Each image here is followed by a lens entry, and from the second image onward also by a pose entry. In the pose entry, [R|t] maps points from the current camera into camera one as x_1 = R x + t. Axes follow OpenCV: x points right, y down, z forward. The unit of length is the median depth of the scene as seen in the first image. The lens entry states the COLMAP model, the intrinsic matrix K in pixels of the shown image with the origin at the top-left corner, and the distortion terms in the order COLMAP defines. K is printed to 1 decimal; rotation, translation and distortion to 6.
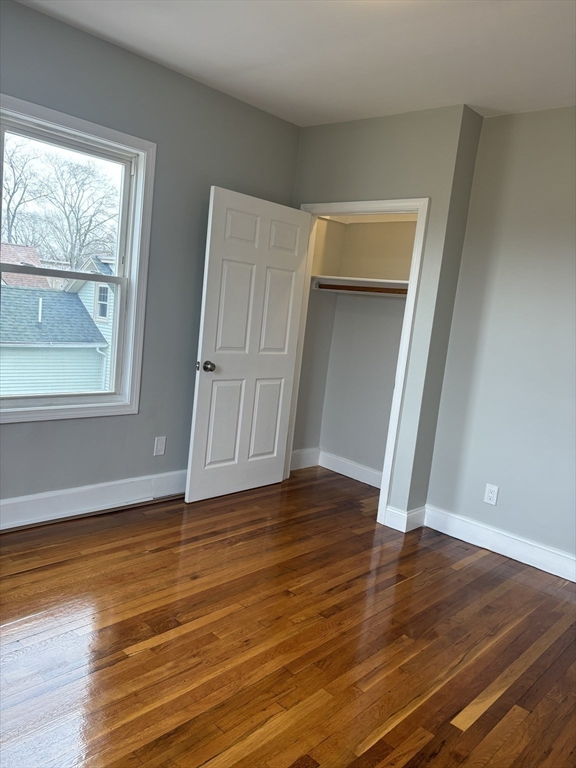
lens RADIAL K [[584.7, 0, 286.5], [0, 584.7, 382.8], [0, 0, 1]] dist [0.021225, -0.002741]
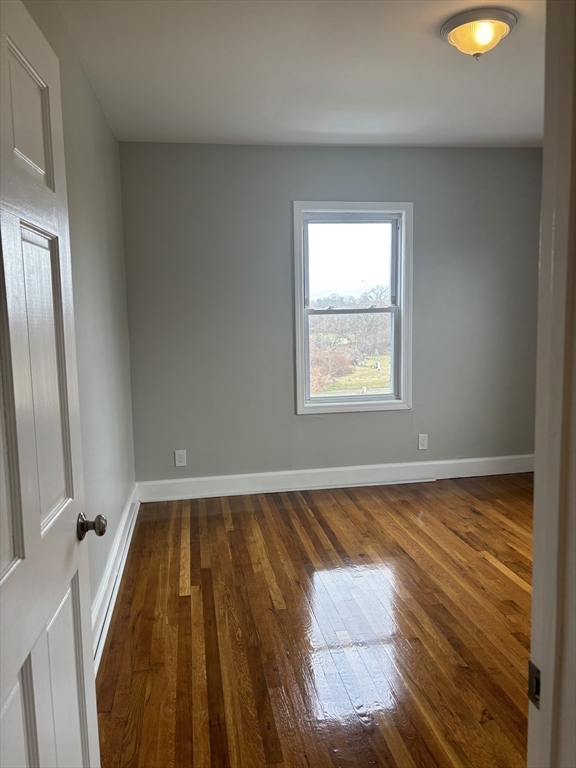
lens RADIAL K [[584.7, 0, 287.8], [0, 584.7, 385.8], [0, 0, 1]] dist [0.021225, -0.002741]
pose [[-0.590325, 0.000087, -0.807166, 1.179370], [-0.169923, 0.977577, 0.124379, -0.056905], [0.789077, 0.210580, -0.577073, 1.316379]]
